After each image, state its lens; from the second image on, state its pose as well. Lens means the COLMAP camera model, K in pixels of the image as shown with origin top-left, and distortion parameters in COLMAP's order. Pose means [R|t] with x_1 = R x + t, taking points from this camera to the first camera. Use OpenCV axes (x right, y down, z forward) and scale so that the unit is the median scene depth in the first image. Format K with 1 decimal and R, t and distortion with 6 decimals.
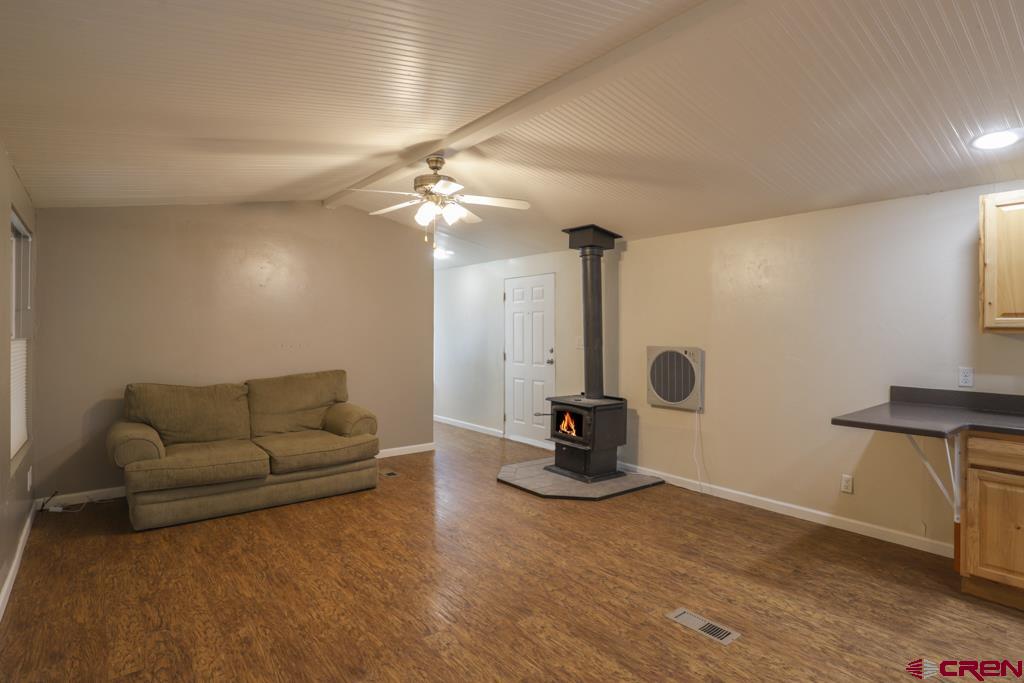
lens RADIAL K [[496.5, 0, 512.0], [0, 496.5, 341.5], [0, 0, 1]] dist [-0.028618, 0.000503]
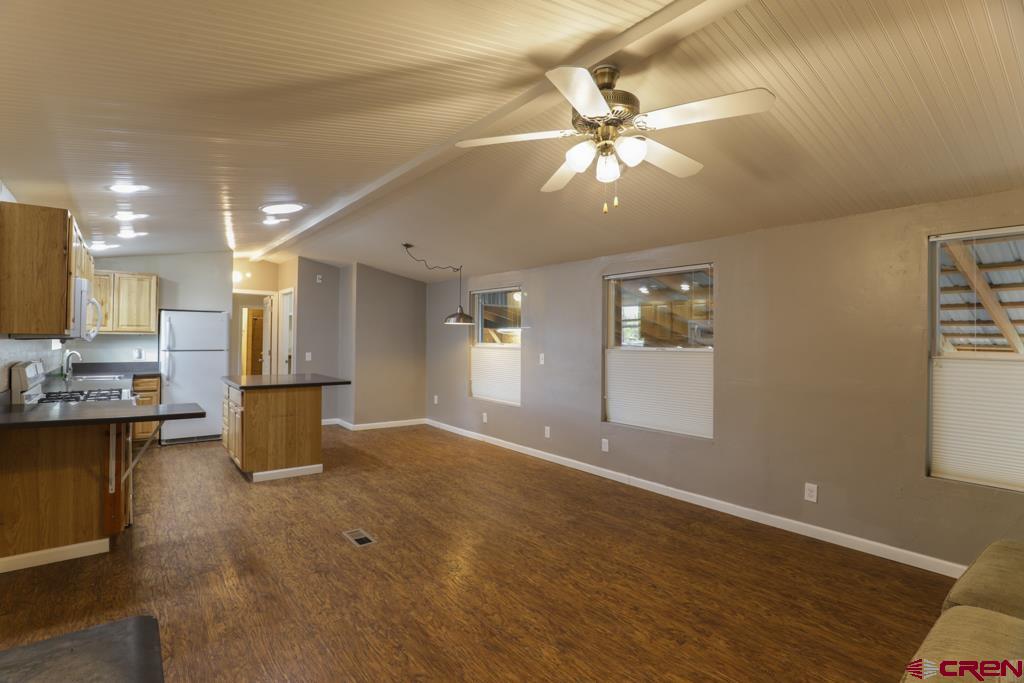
lens RADIAL K [[496.5, 0, 512.0], [0, 496.5, 341.5], [0, 0, 1]] dist [-0.028618, 0.000503]
pose [[-0.999786, -0.019989, 0.005362, -0.056569], [-0.019858, 0.999530, 0.023350, -0.045857], [-0.005826, 0.023238, -0.999713, 2.088646]]
